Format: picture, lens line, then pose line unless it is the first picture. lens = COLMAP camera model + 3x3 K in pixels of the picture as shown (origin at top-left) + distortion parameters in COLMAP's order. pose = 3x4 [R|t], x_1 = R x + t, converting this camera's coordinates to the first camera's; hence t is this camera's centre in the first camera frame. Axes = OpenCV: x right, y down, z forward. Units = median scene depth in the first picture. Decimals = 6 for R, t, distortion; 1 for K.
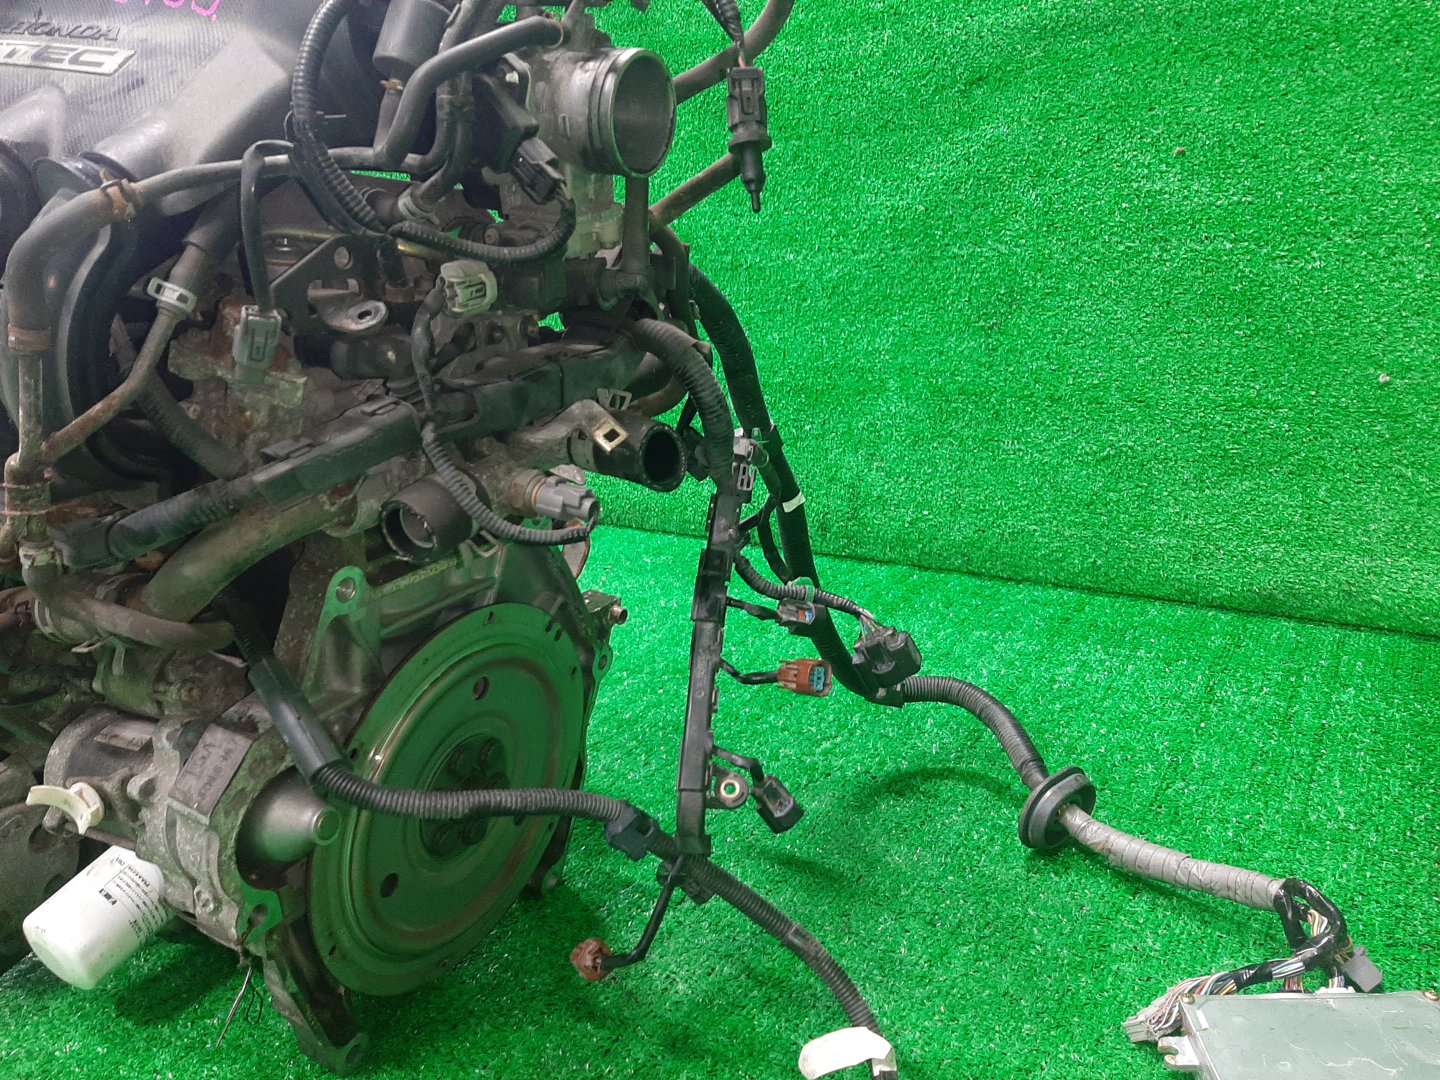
lens RADIAL K [[1136.8, 0, 720.0], [0, 1136.8, 540.0], [0, 0, 1]] dist [0.000957, -0.082503]
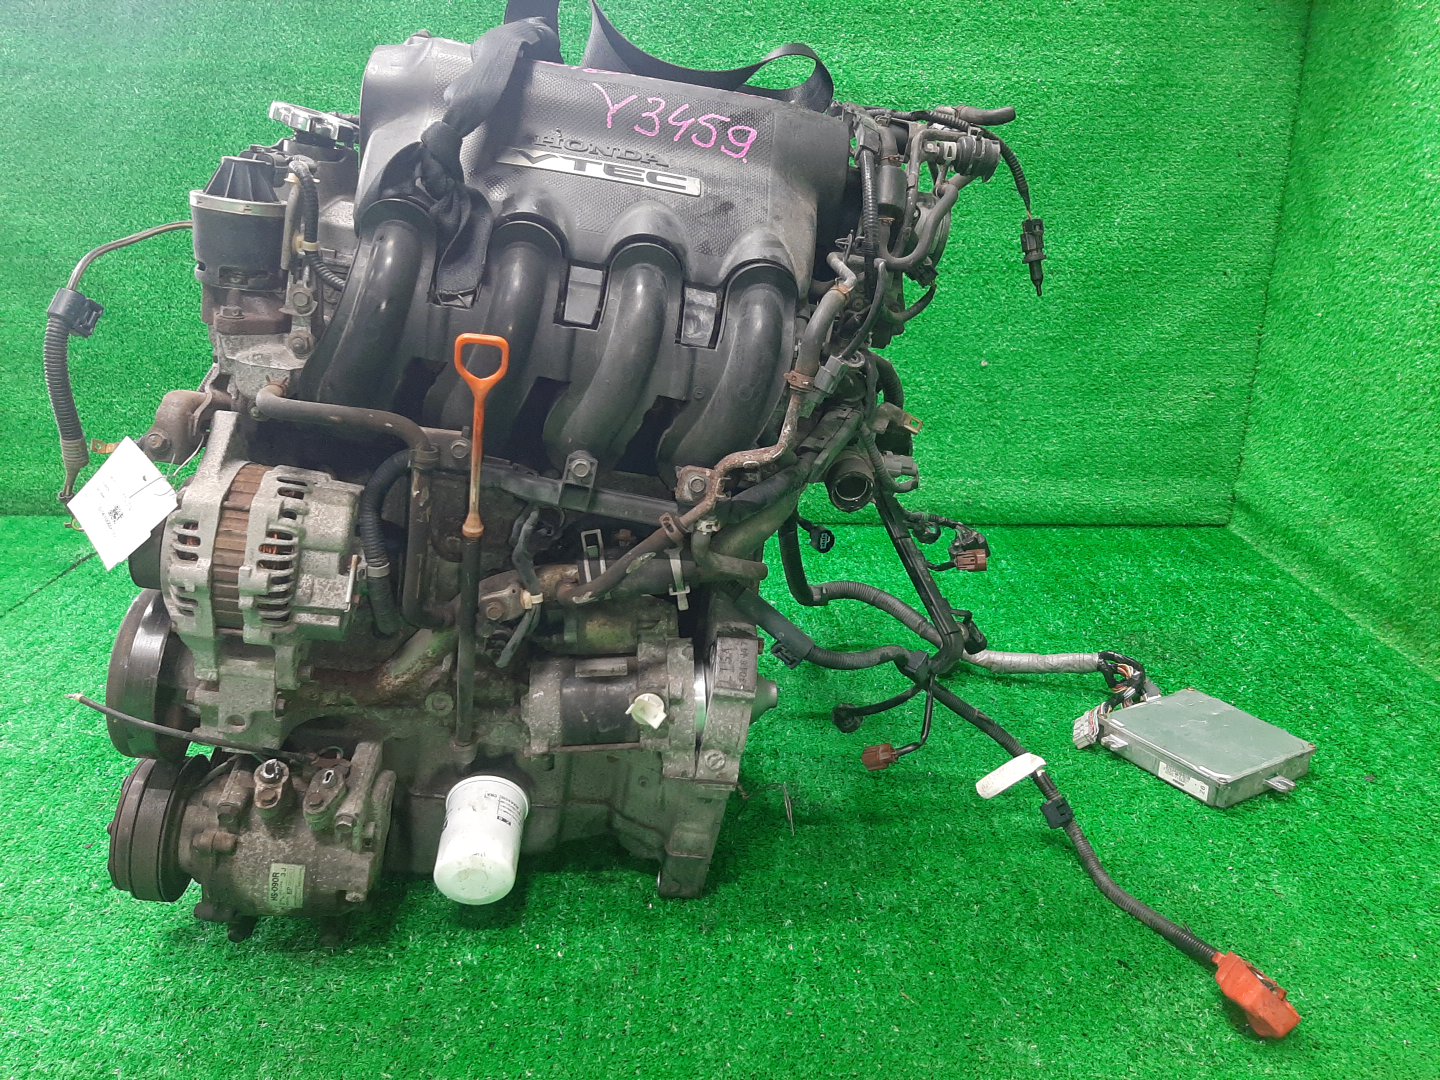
lens RADIAL K [[1136.8, 0, 720.0], [0, 1136.8, 540.0], [0, 0, 1]] dist [0.000957, -0.082503]
pose [[0.828005, -0.111347, 0.549555, -0.605877], [0.098350, 0.993731, 0.053160, -0.020232], [-0.552029, 0.010032, 0.833765, -0.109191]]
